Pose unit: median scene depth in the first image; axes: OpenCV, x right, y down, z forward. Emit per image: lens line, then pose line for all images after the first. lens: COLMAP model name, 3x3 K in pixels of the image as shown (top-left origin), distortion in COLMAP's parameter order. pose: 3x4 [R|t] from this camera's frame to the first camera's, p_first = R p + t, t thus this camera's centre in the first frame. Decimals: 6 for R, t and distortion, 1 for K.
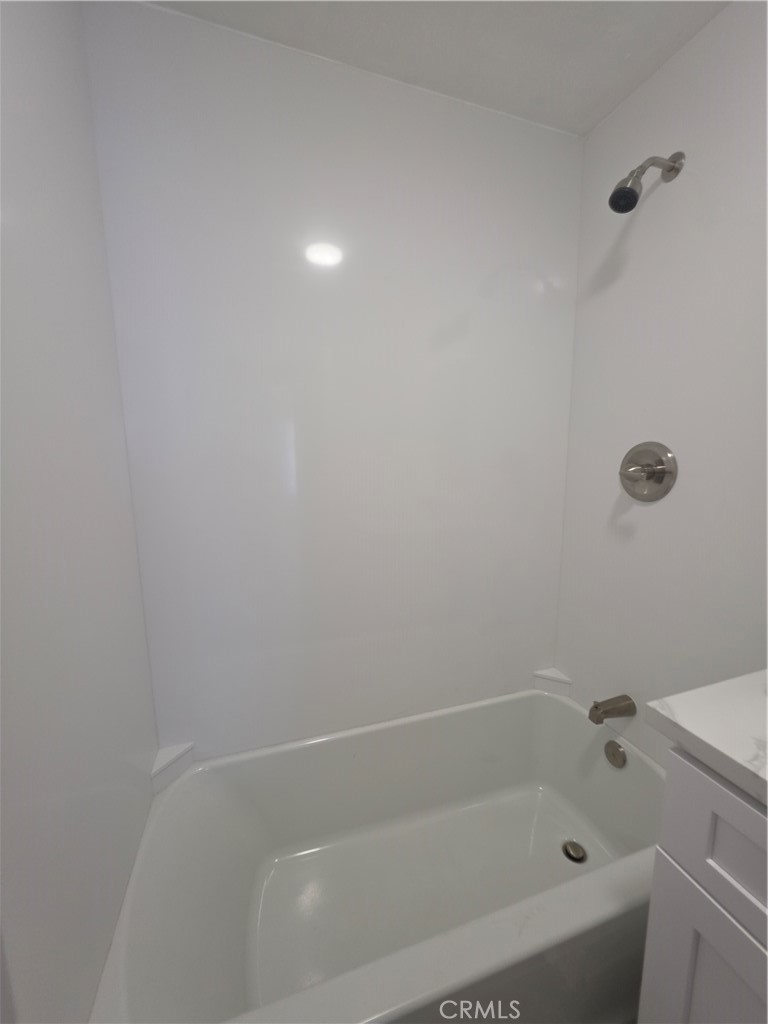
lens RADIAL K [[408.6, 0, 384.0], [0, 408.6, 512.0], [0, 0, 1]] dist [-0.008015, 0.000841]
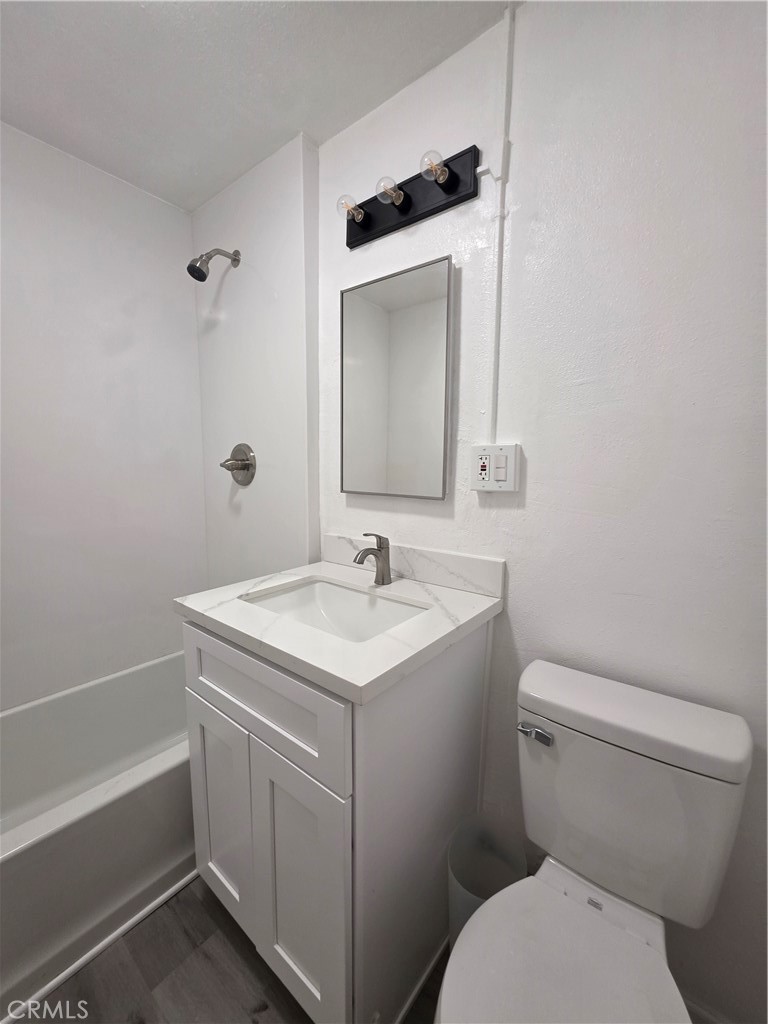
lens RADIAL K [[408.6, 0, 384.0], [0, 408.6, 512.0], [0, 0, 1]] dist [-0.008015, 0.000841]
pose [[0.839862, -0.051127, 0.540387, 0.295101], [0.068755, 0.997556, -0.012477, 0.123769], [-0.538428, 0.047634, 0.841324, -0.475123]]
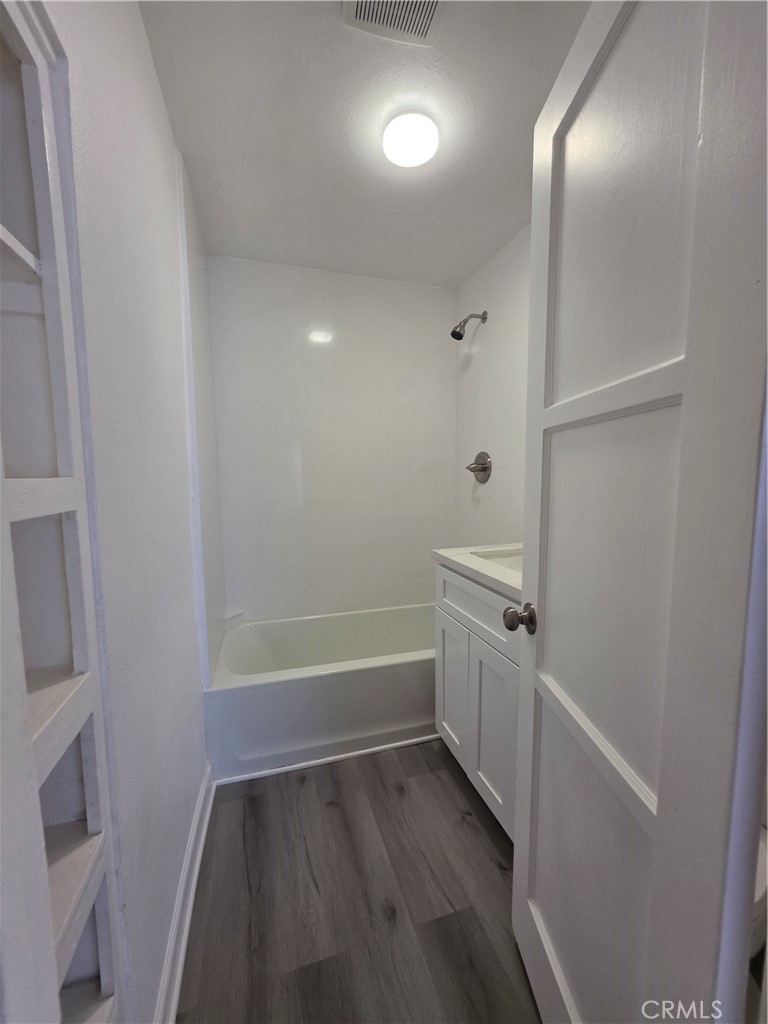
lens RADIAL K [[413.9, 0, 386.3], [0, 413.9, 516.0], [0, 0, 1]] dist [-0.002828, 0.000636]
pose [[0.999803, -0.000750, -0.019855, 0.244530], [-0.000152, 0.998969, -0.045397, 0.226878], [0.019869, 0.045391, 0.998772, -0.978784]]
